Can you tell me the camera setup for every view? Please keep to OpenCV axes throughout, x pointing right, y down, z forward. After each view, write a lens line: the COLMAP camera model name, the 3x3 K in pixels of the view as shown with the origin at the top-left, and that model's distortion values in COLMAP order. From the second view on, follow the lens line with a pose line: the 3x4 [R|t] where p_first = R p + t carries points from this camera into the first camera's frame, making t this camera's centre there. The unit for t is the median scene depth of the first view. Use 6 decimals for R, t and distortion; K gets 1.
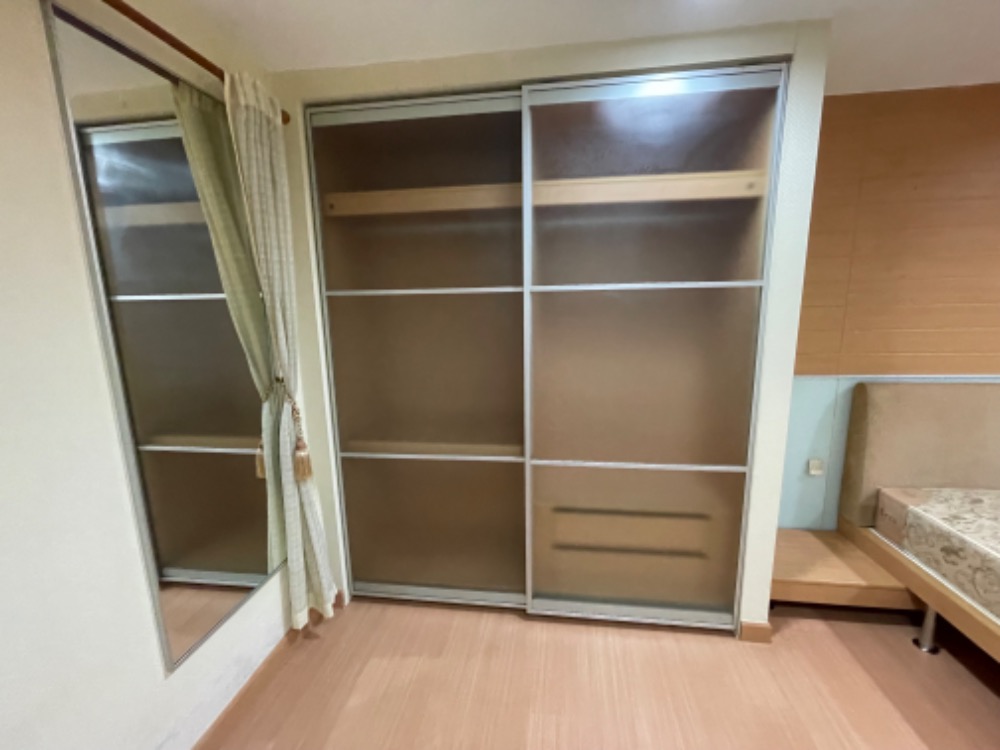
lens RADIAL K [[426.3, 0, 498.3], [0, 426.3, 369.7], [0, 0, 1]] dist [0.000967, 0.000363]
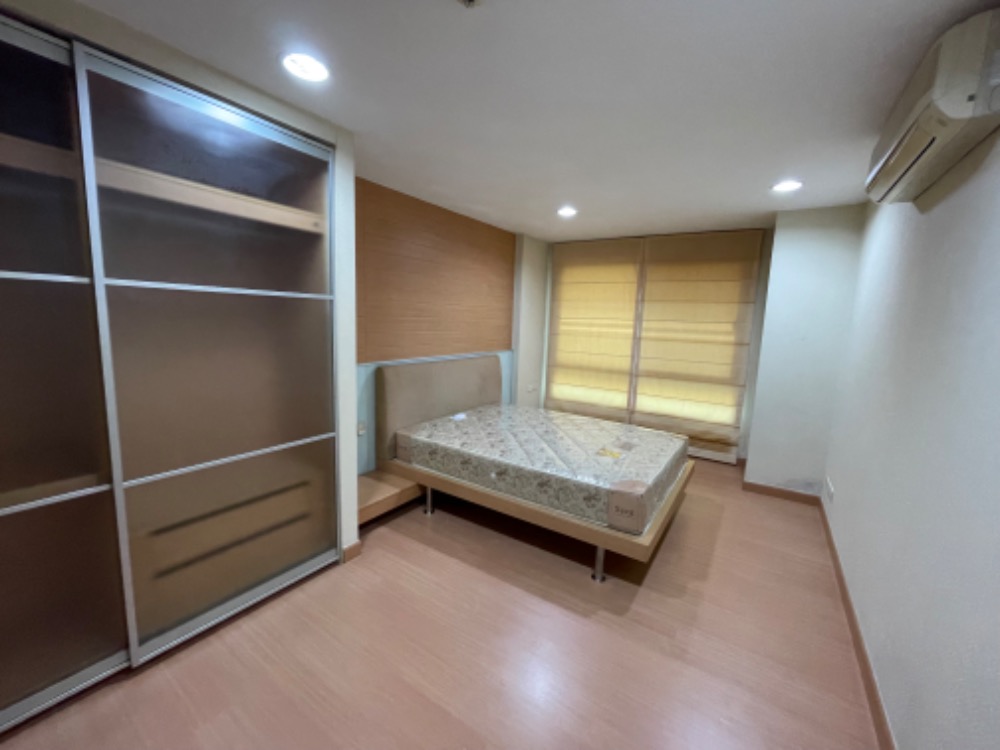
lens RADIAL K [[402.0, 0, 500.0], [0, 402.0, 375.0], [0, 0, 1]] dist [-0.000396, -0.000019]
pose [[0.436590, -0.086307, 0.895511, -0.299130], [0.116649, 0.992416, 0.038776, 0.055302], [-0.892066, 0.087532, 0.443346, -0.047266]]
